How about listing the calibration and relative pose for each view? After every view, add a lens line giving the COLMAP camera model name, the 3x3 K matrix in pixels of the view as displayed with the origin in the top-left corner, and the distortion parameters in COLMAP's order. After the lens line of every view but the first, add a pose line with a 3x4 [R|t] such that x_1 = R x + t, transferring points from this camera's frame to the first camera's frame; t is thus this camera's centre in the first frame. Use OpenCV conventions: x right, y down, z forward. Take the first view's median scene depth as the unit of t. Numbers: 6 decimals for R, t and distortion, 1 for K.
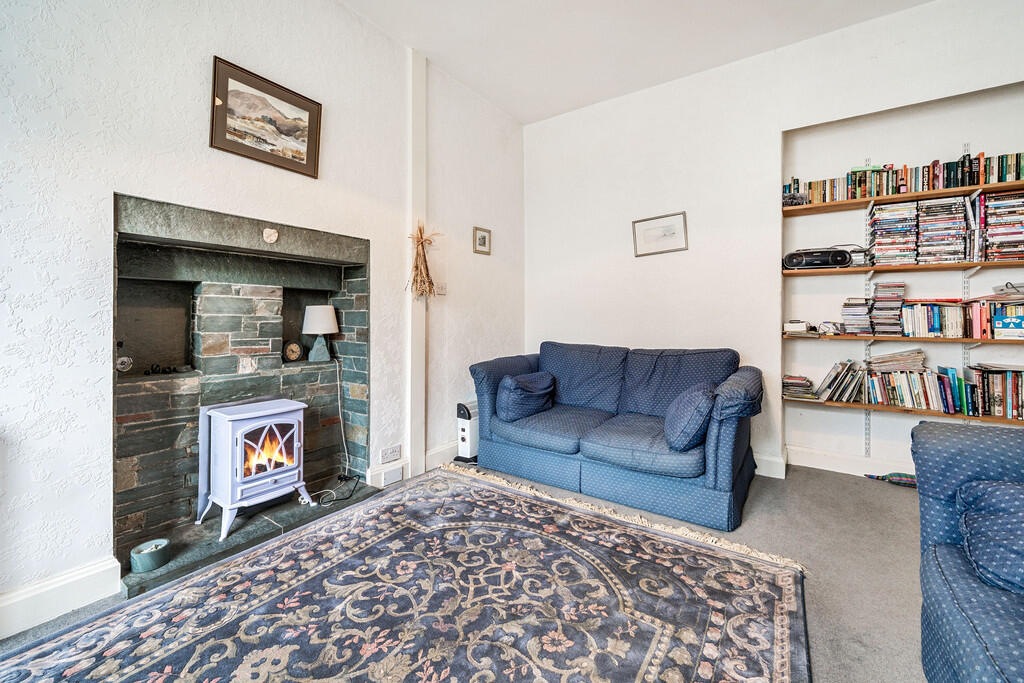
lens RADIAL K [[416.5, 0, 510.8], [0, 416.5, 322.3], [0, 0, 1]] dist [-0.001894, -0.000137]
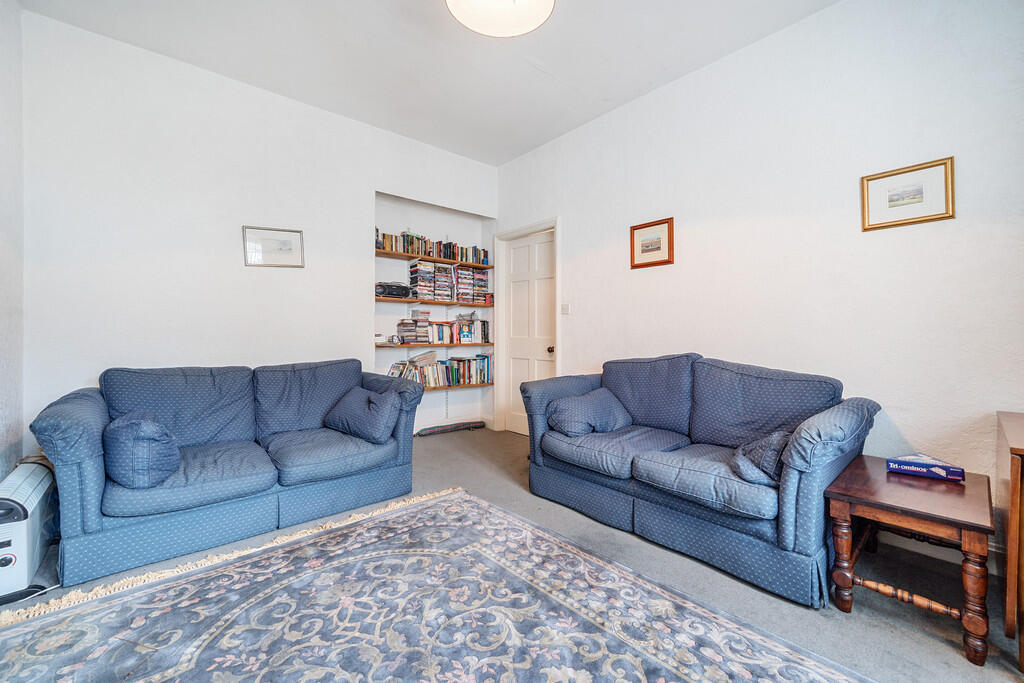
lens RADIAL K [[416.5, 0, 509.3], [0, 416.5, 333.9], [0, 0, 1]] dist [-0.001894, -0.000137]
pose [[0.250486, -0.007776, 0.968089, -0.643171], [0.009538, 0.999939, 0.005563, -0.012103], [-0.968073, 0.007840, 0.250545, 0.325340]]
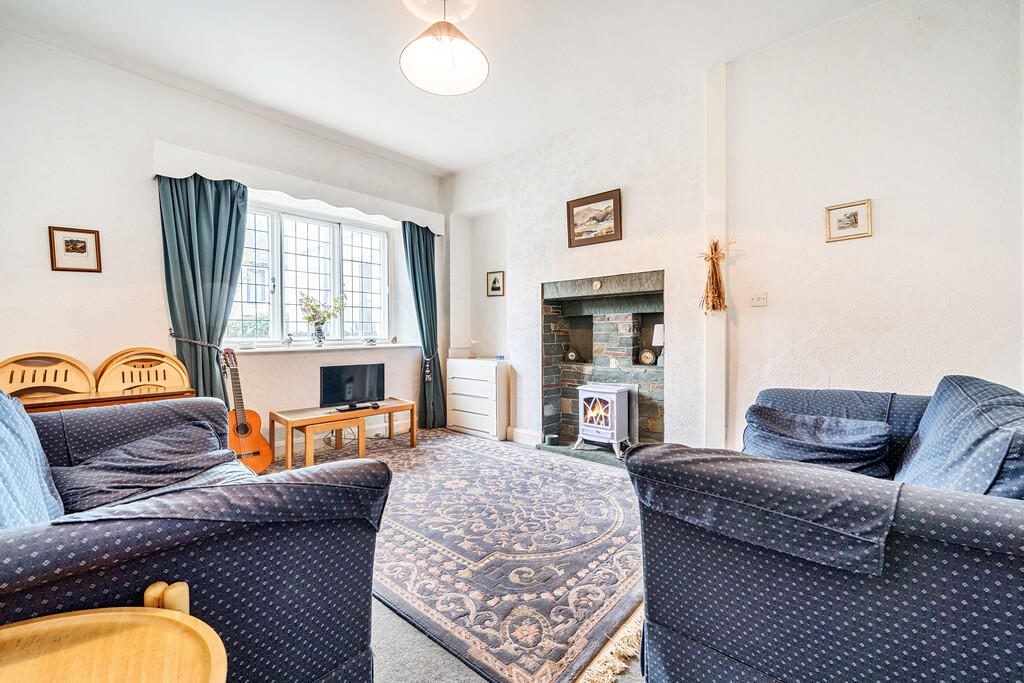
lens RADIAL K [[416.5, 0, 513.5], [0, 416.5, 342.1], [0, 0, 1]] dist [-0.001894, -0.000137]
pose [[-0.122329, 0.012990, -0.992405, 1.059872], [-0.004852, 0.999895, 0.013686, -0.000135], [0.992478, 0.006489, -0.122254, 0.813355]]
